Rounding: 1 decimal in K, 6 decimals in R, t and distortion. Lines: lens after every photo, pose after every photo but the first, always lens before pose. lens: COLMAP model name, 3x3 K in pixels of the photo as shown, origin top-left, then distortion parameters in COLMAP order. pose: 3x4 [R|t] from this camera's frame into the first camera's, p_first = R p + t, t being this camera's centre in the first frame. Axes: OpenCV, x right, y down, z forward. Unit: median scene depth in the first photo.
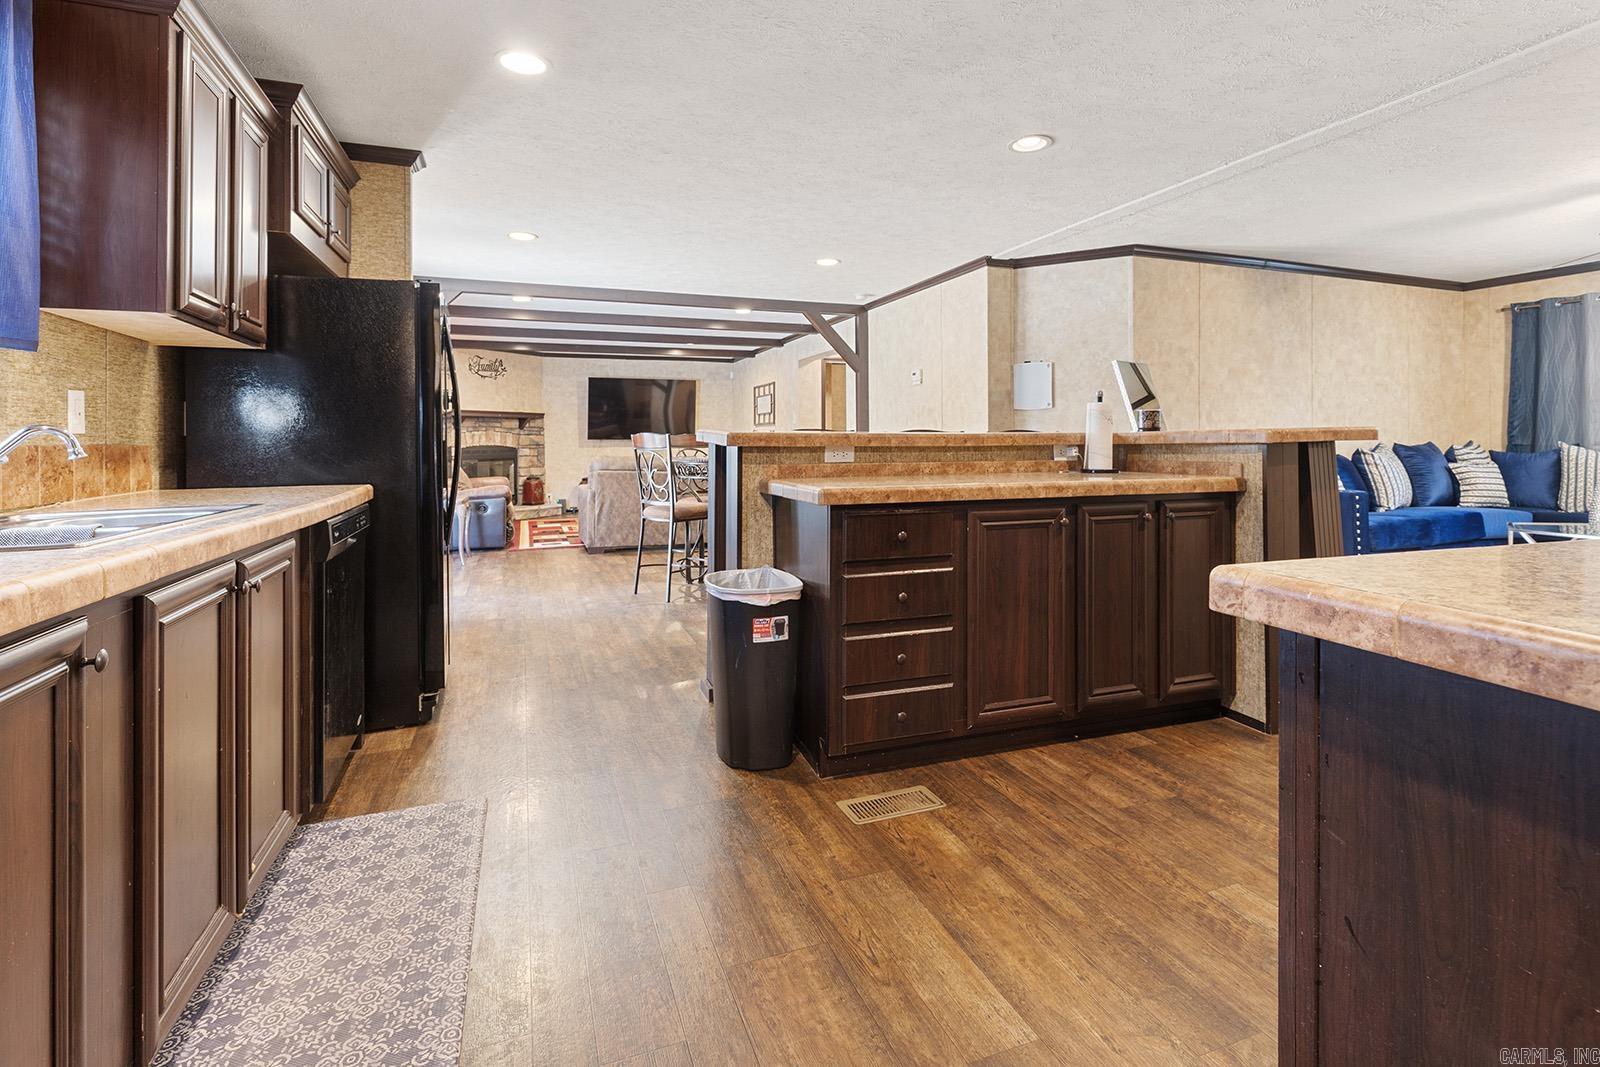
lens RADIAL K [[731.6, 0, 793.8], [0, 731.6, 434.1], [0, 0, 1]] dist [0.003691, -0.001245]
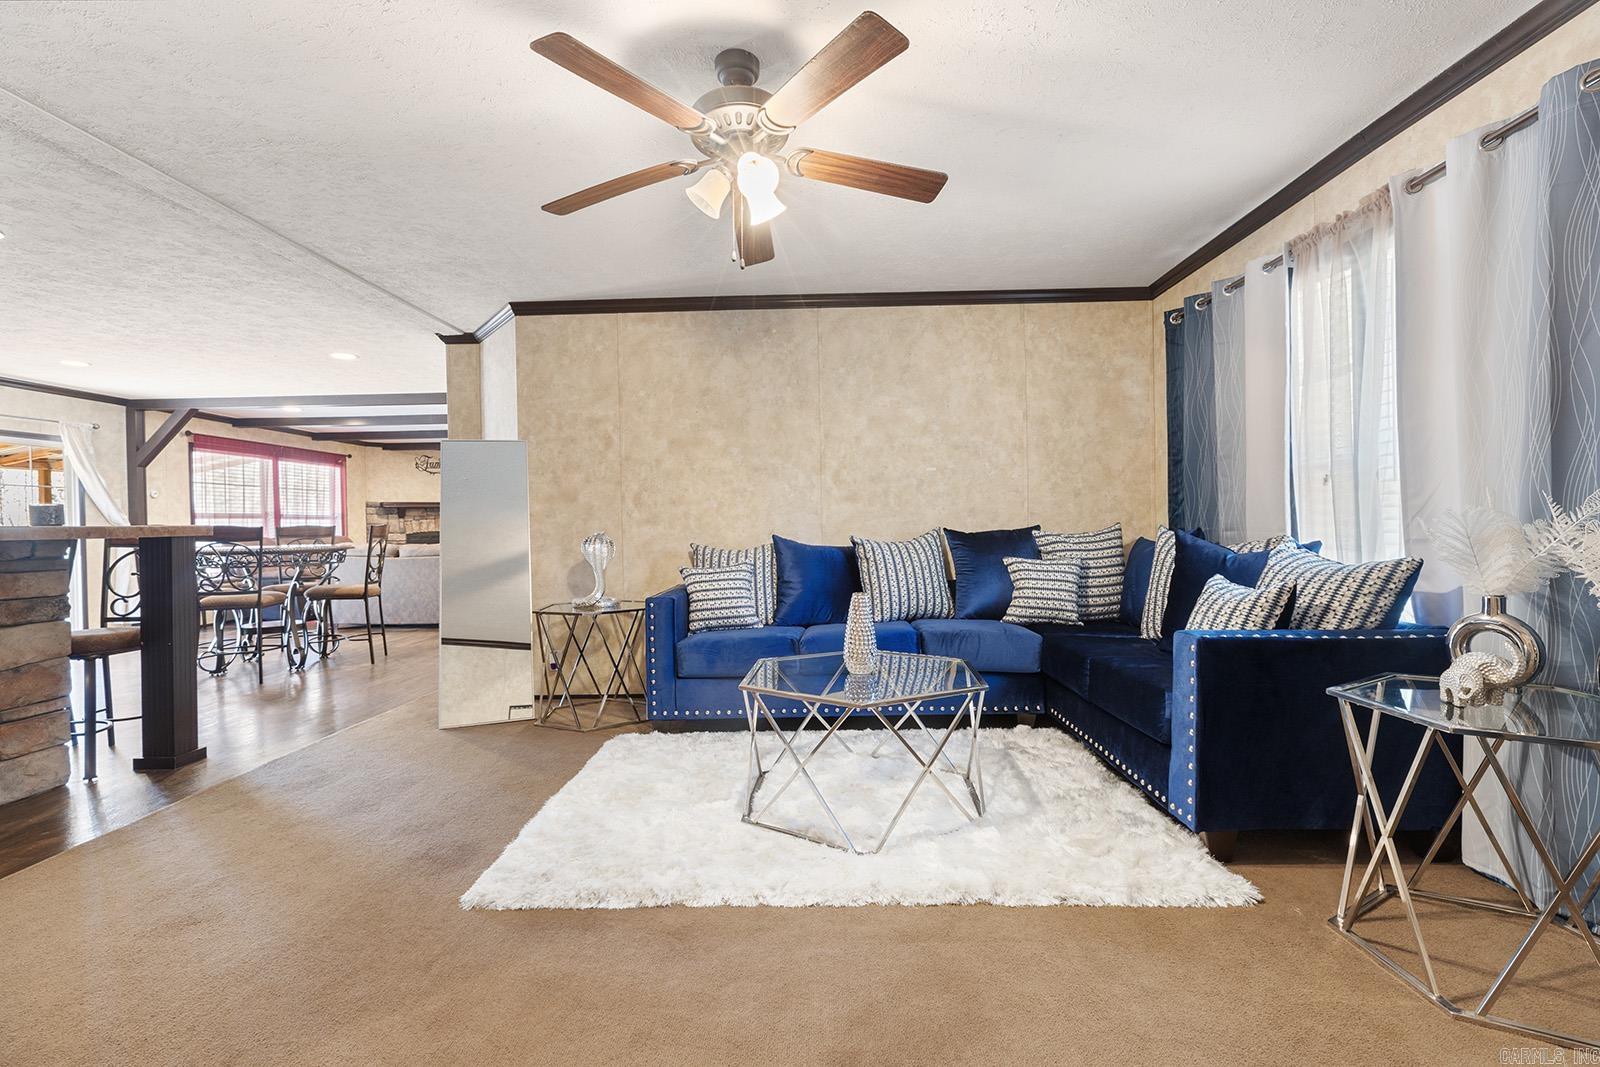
lens RADIAL K [[731.6, 0, 802.9], [0, 731.6, 525.8], [0, 0, 1]] dist [0.003691, -0.001245]
pose [[0.926534, -0.009904, -0.376081, 0.937153], [0.016018, 0.999785, 0.013133, -0.002066], [0.375870, -0.018192, 0.926494, 0.277036]]
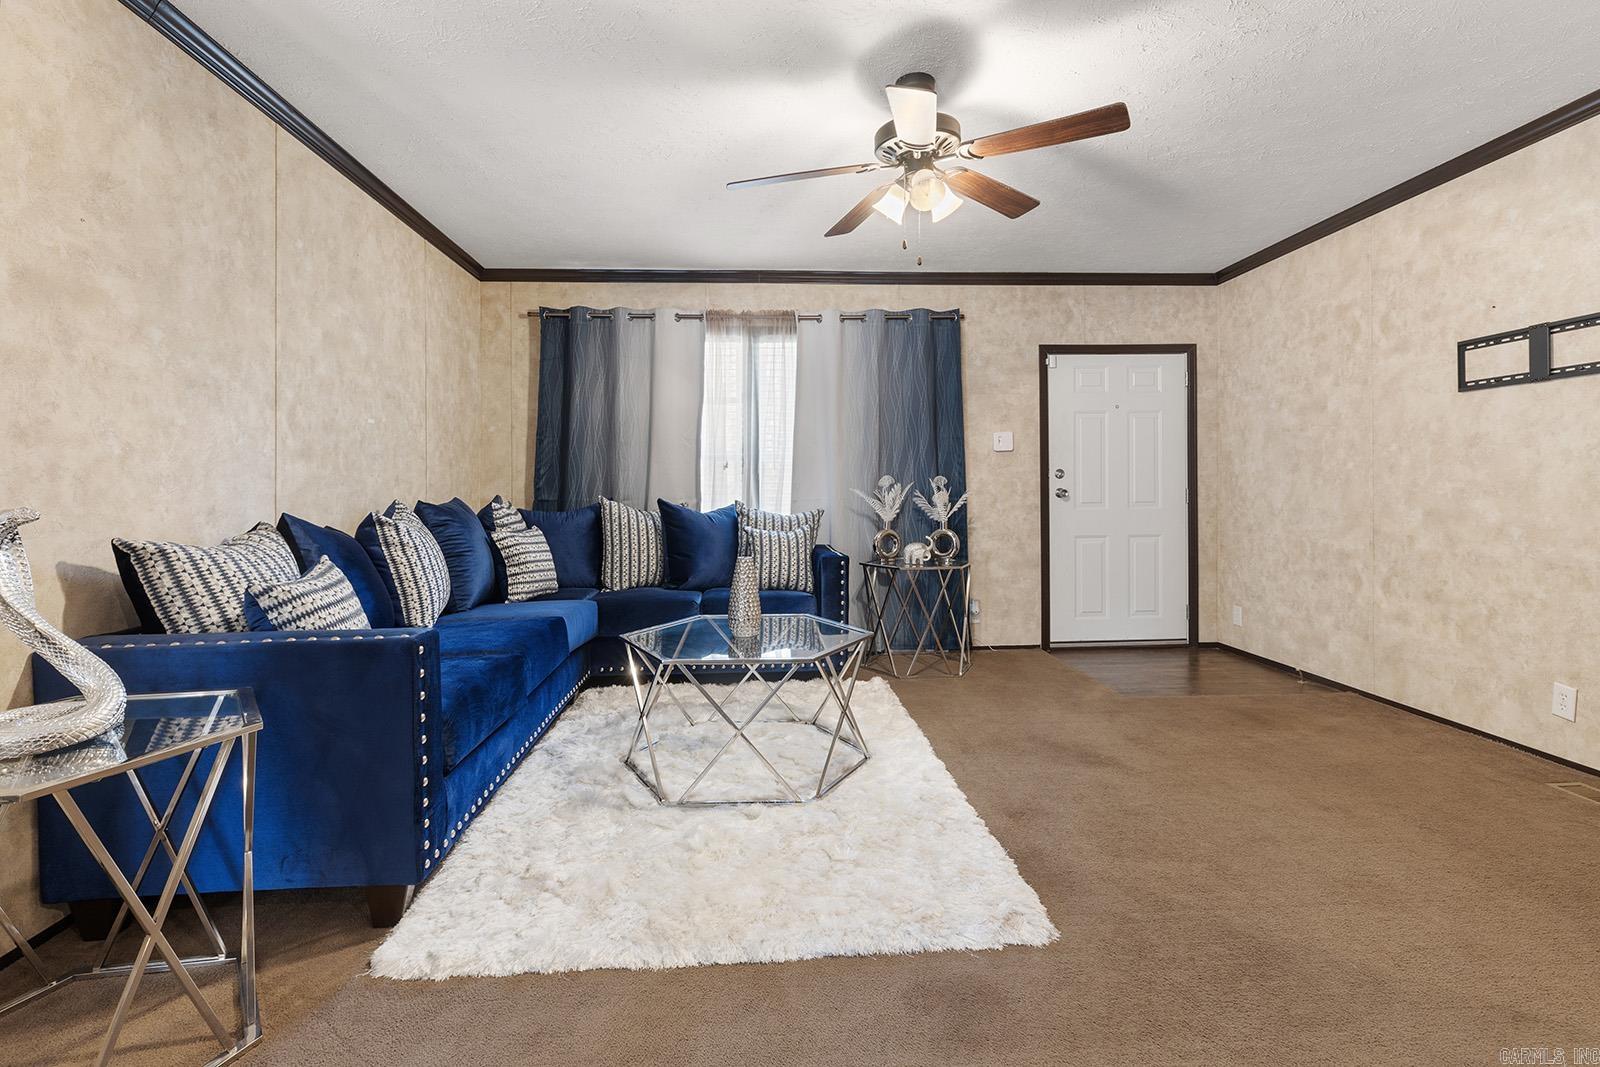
lens RADIAL K [[731.6, 0, 814.2], [0, 731.6, 485.6], [0, 0, 1]] dist [0.003691, -0.001245]
pose [[0.272400, 0.002688, 0.962180, 0.356753], [0.002022, 0.999992, -0.003366, 0.002726], [-0.962182, 0.002862, 0.272392, 0.545782]]
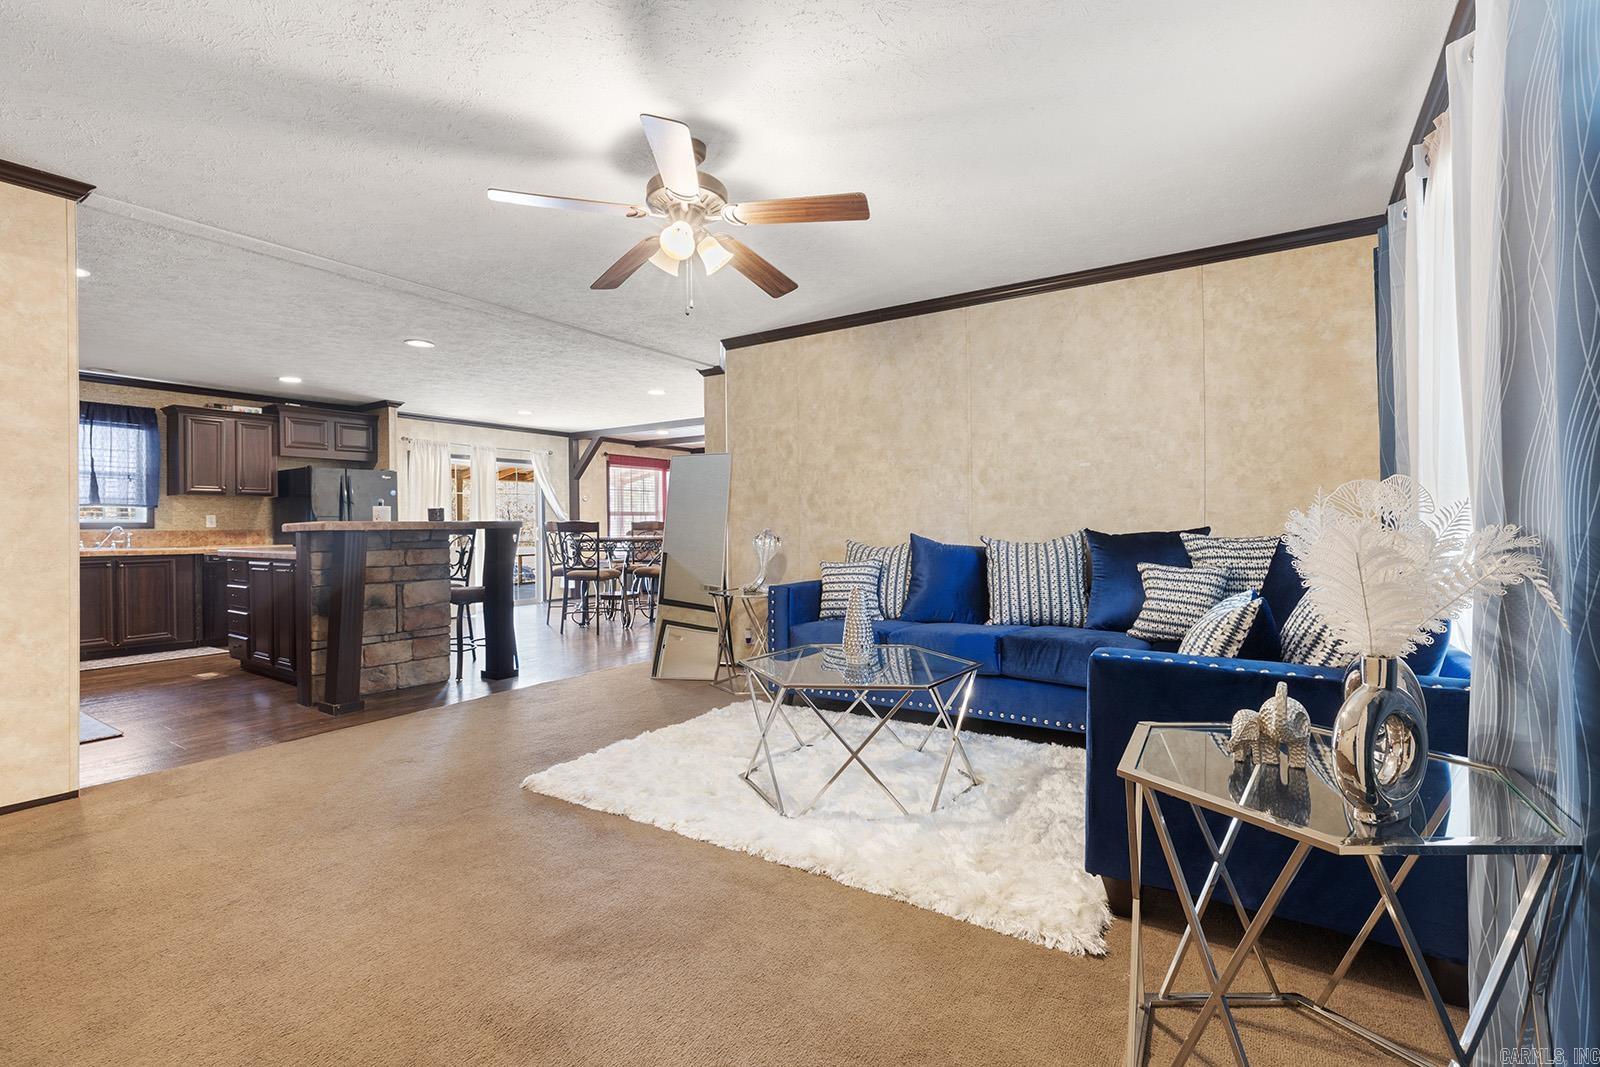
lens RADIAL K [[731.6, 0, 790.7], [0, 731.6, 526.9], [0, 0, 1]] dist [0.003691, -0.001245]
pose [[0.582859, 0.000758, -0.812573, 1.168323], [0.012556, 0.999872, 0.009939, 0.000036], [0.812476, -0.015996, 0.582775, 0.392721]]
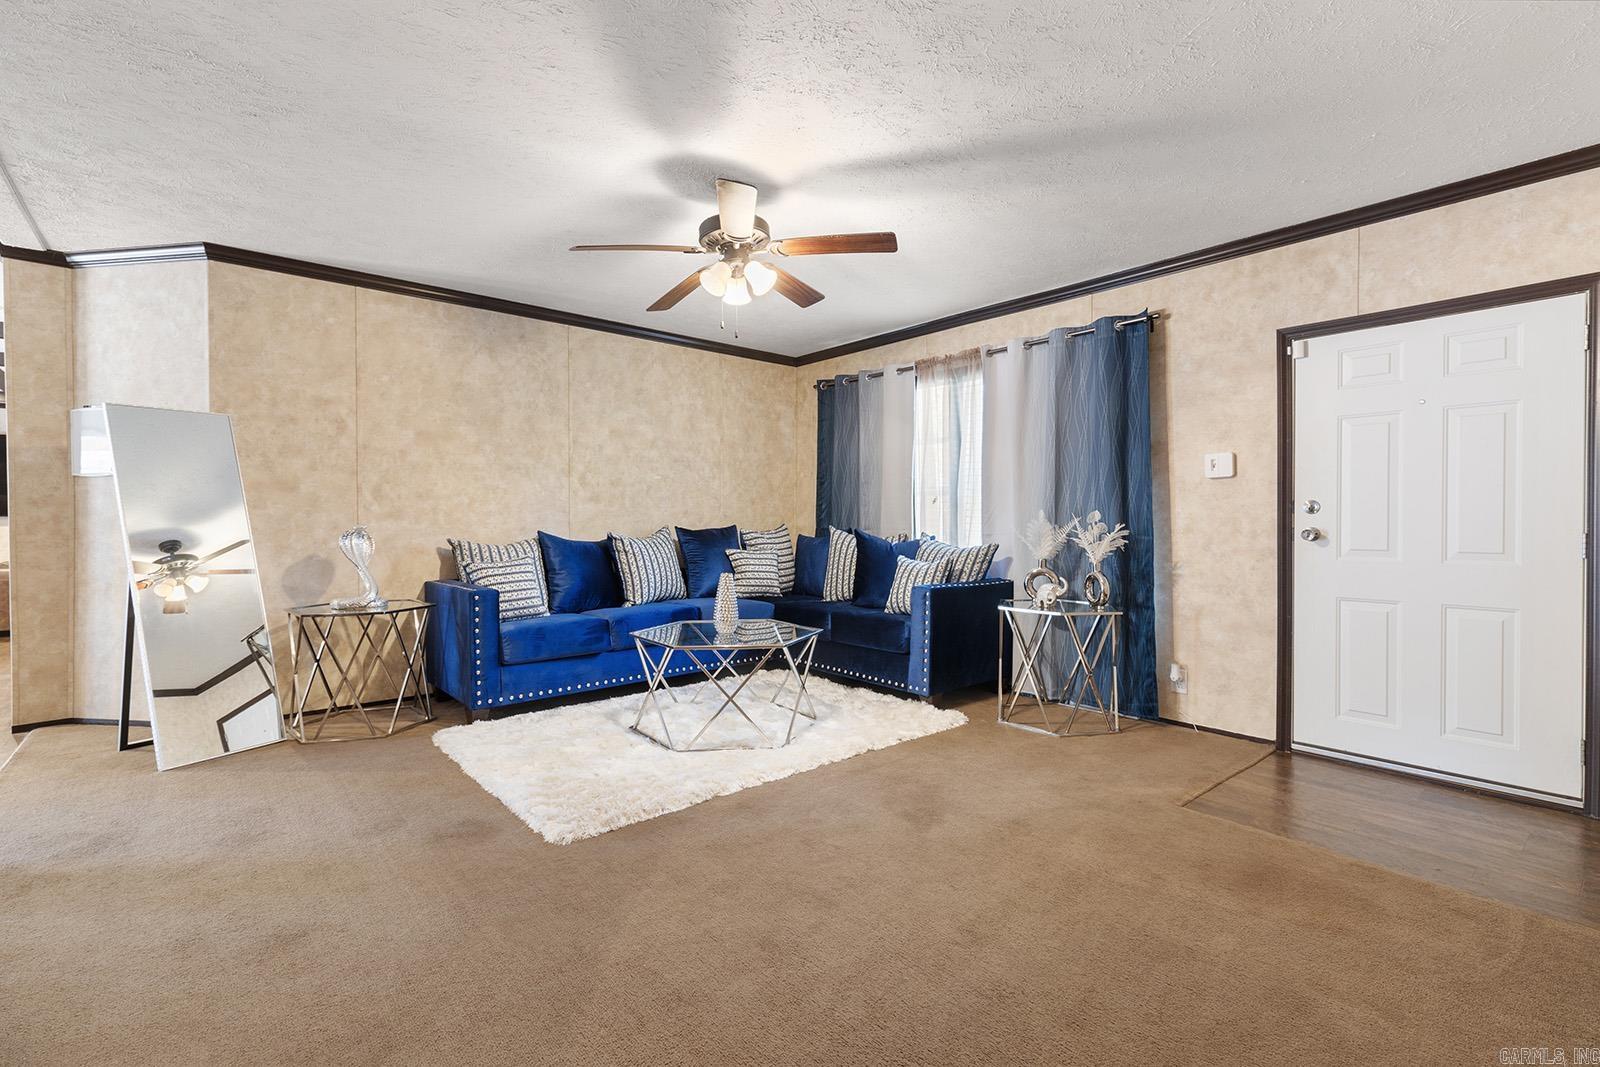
lens RADIAL K [[731.6, 0, 815.5], [0, 731.6, 529.2], [0, 0, 1]] dist [0.003691, -0.001245]
pose [[0.932963, 0.000915, 0.359971, 0.643009], [-0.008472, 0.999776, 0.019416, -0.003273], [-0.359872, -0.021164, 0.932761, 0.110738]]
